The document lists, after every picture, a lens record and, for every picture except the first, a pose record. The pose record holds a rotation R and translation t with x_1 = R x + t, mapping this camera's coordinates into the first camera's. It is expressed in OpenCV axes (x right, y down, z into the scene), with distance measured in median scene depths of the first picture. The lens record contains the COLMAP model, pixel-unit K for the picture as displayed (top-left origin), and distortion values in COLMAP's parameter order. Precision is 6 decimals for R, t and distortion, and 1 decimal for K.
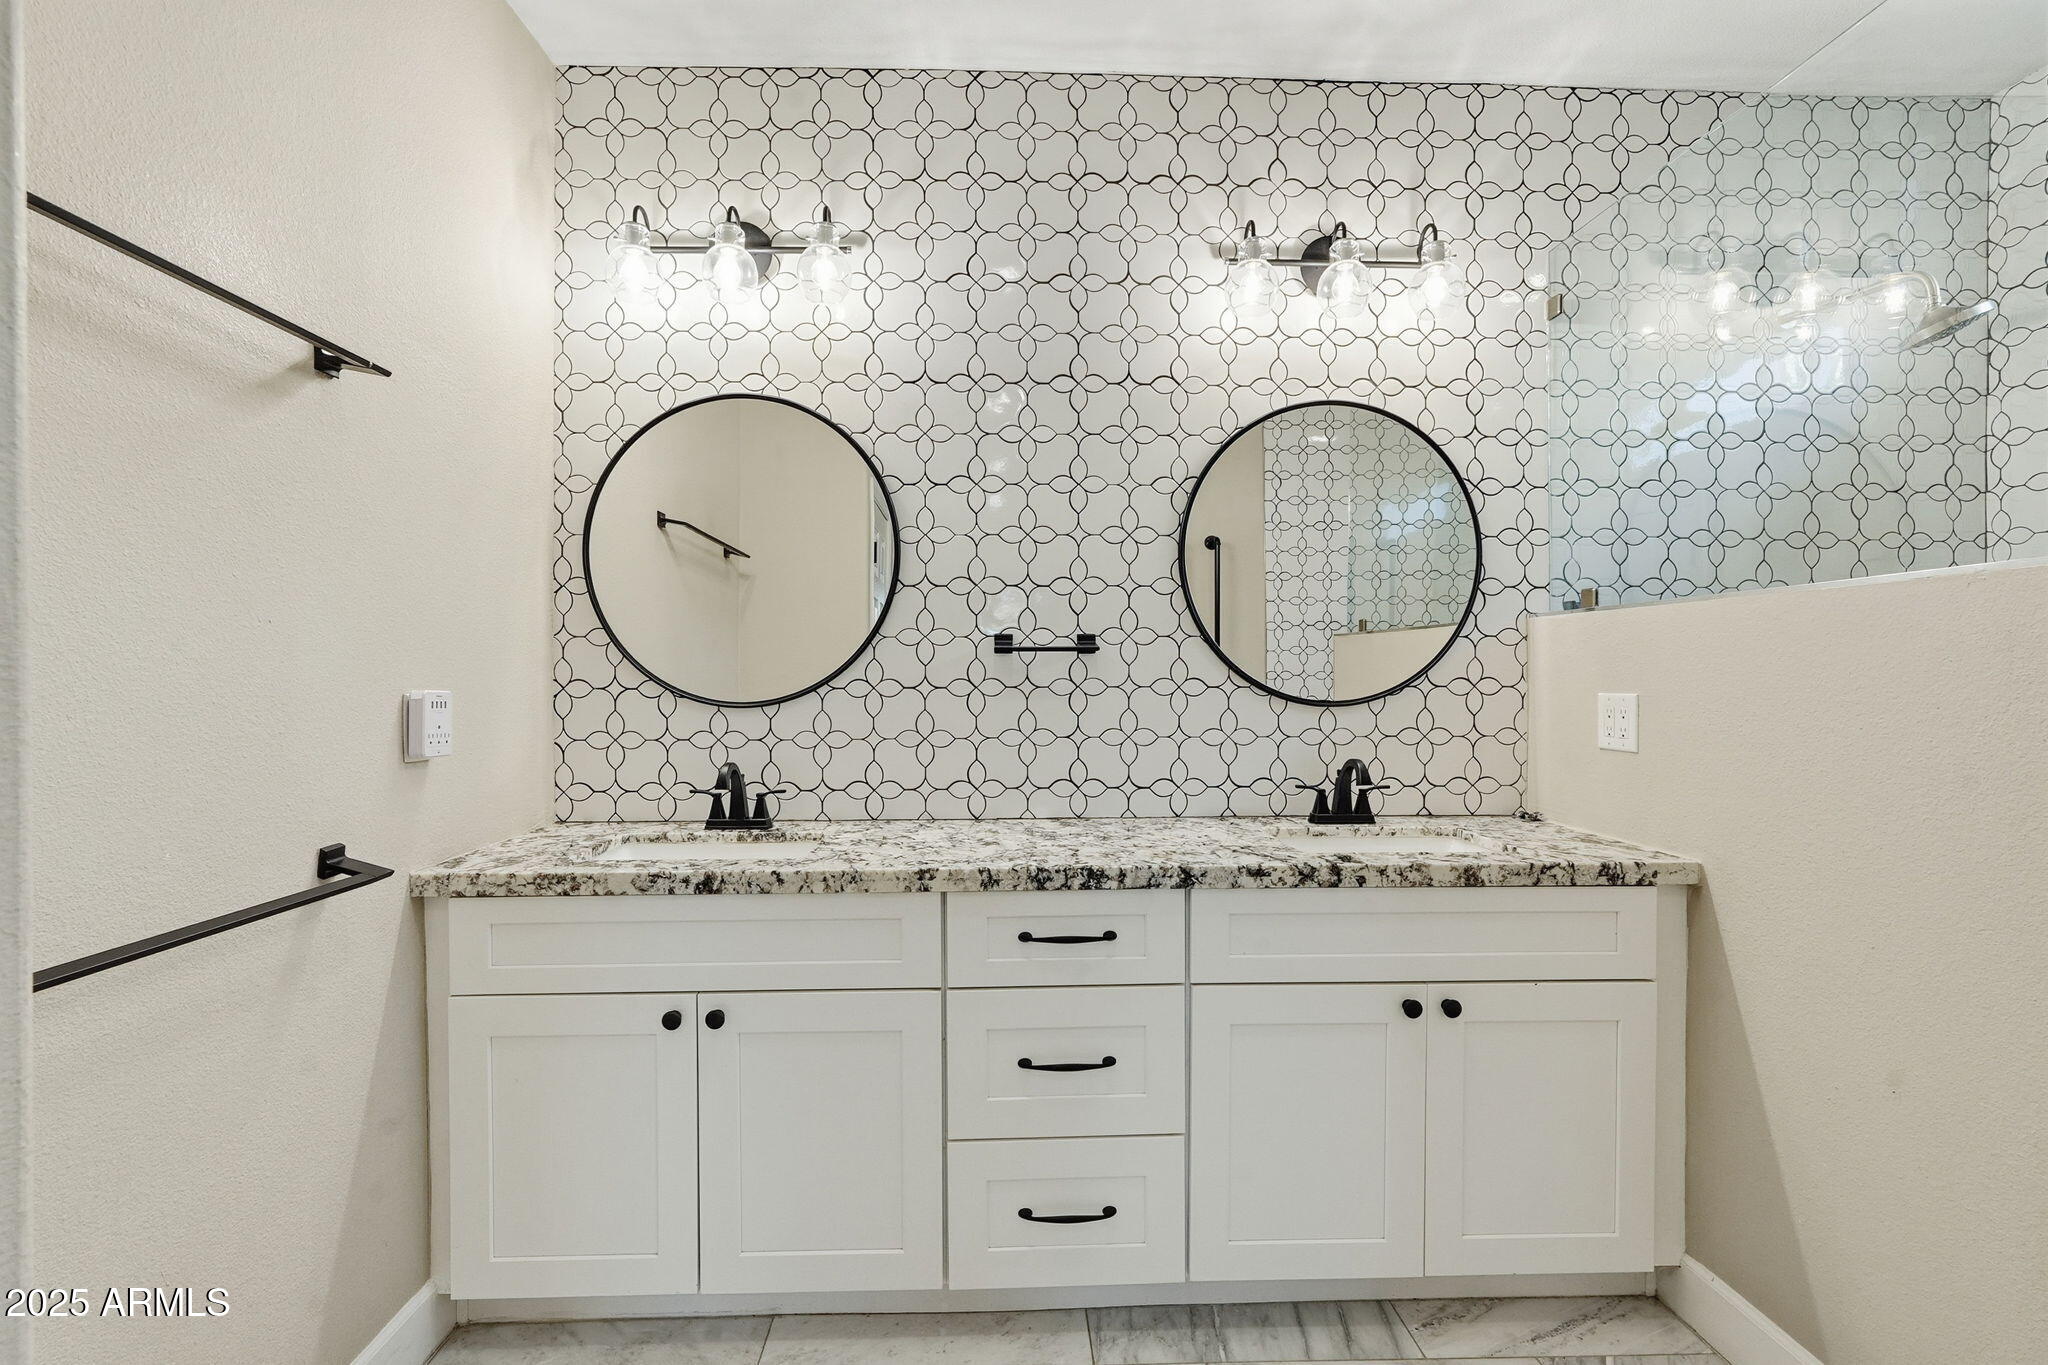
lens RADIAL K [[927.8, 0, 1024.0], [0, 927.8, 682.5], [0, 0, 1]] dist [-0.010638, 0.008093]
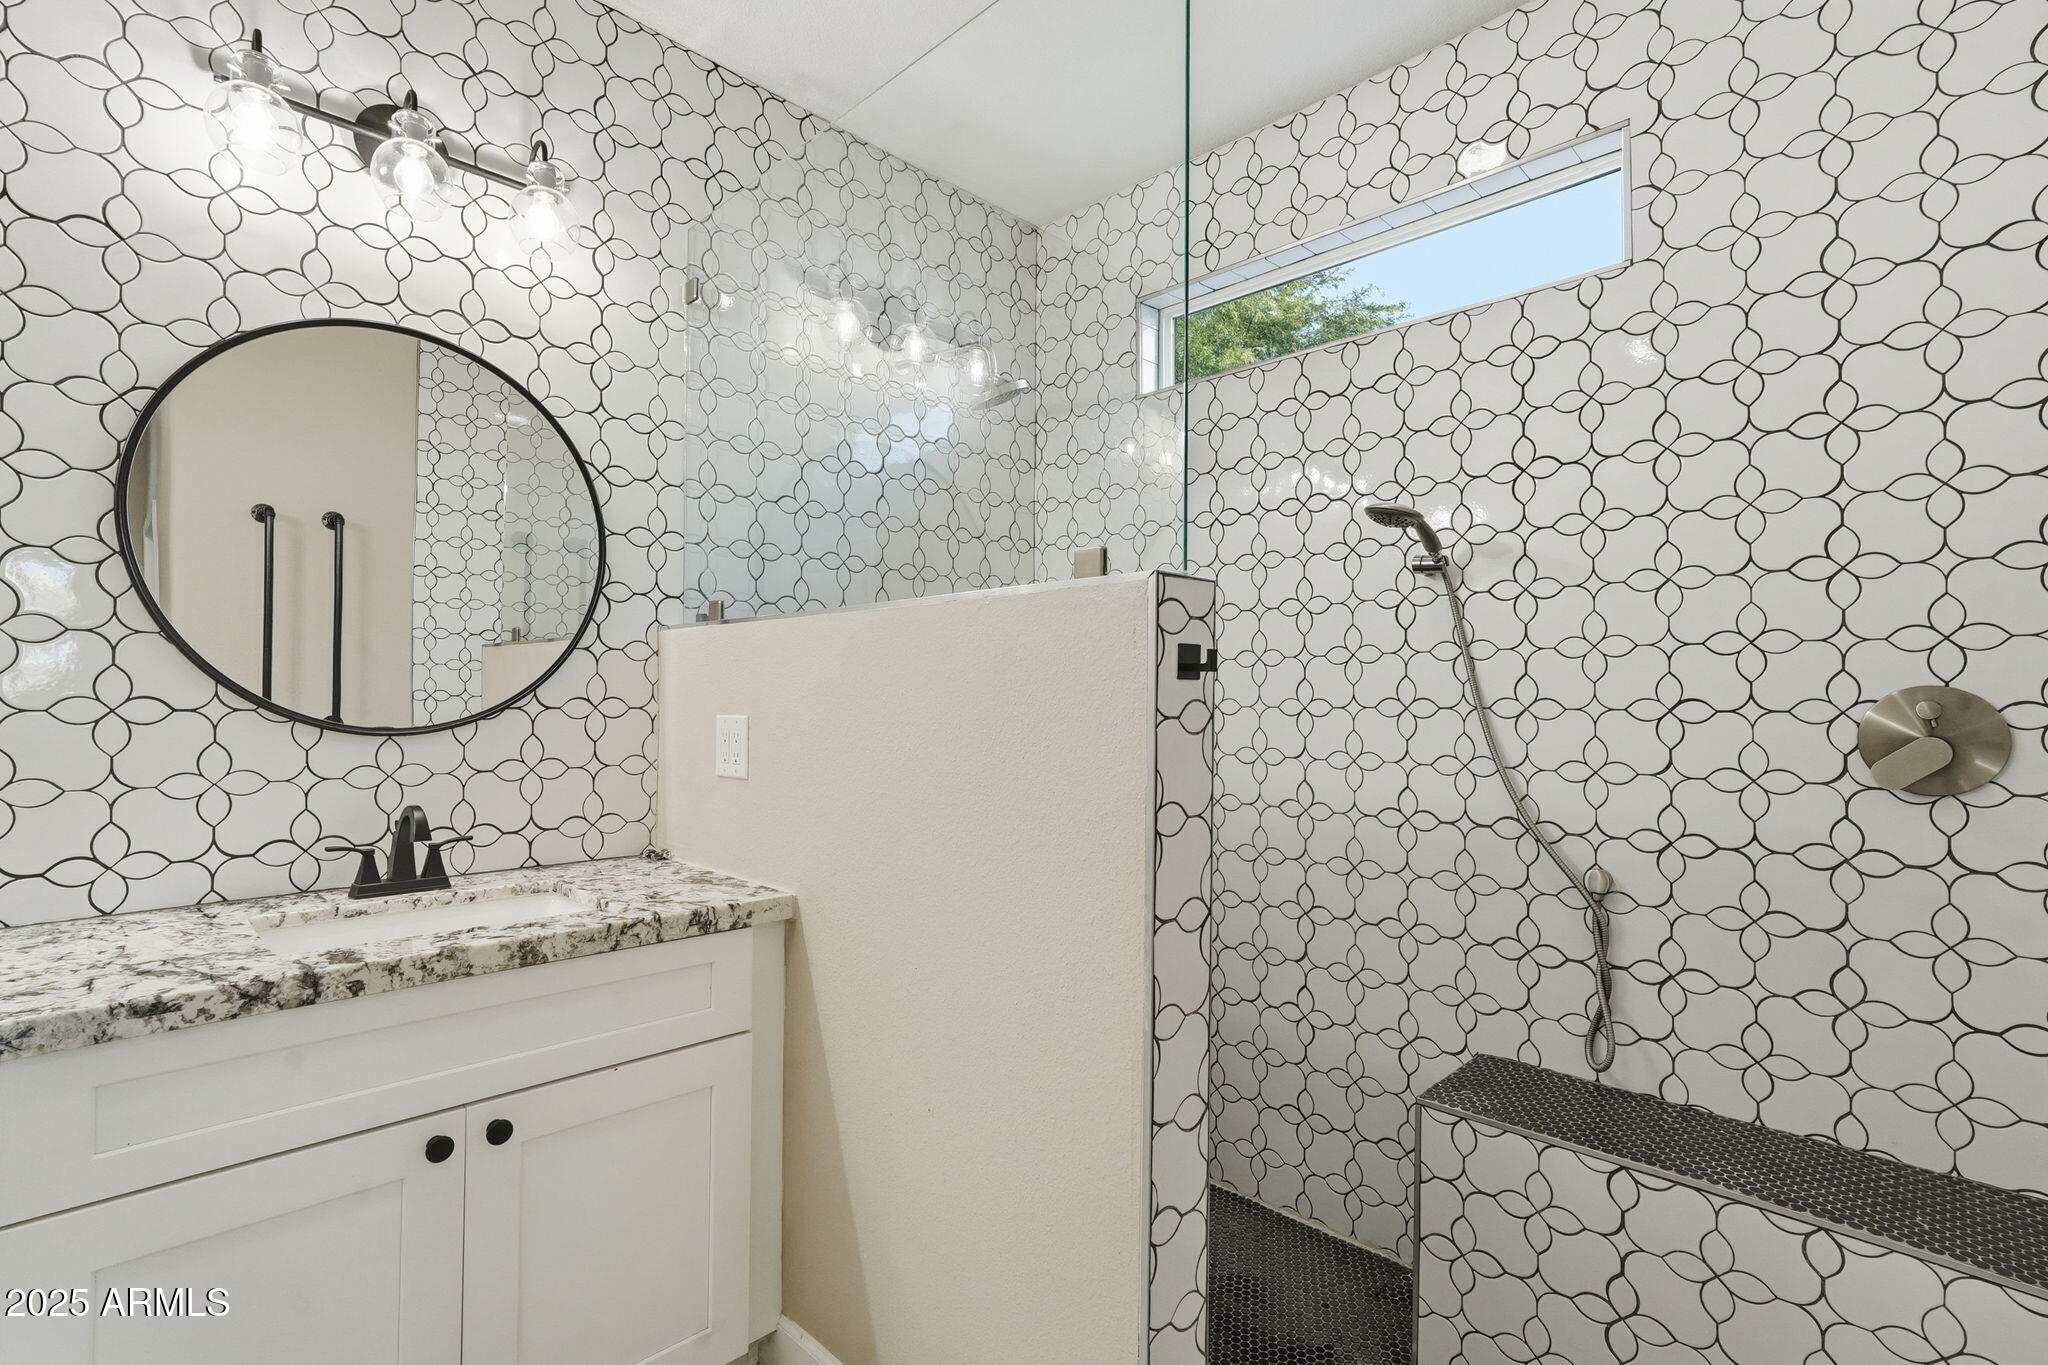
lens RADIAL K [[941.7, 0, 1008.7], [0, 941.7, 696.9], [0, 0, 1]] dist [0.003994, 0.000751]
pose [[0.741806, 0.004608, 0.670599, 0.188270], [-0.000932, 0.999983, -0.005840, -0.001148], [-0.670614, 0.003707, 0.741797, 0.106219]]
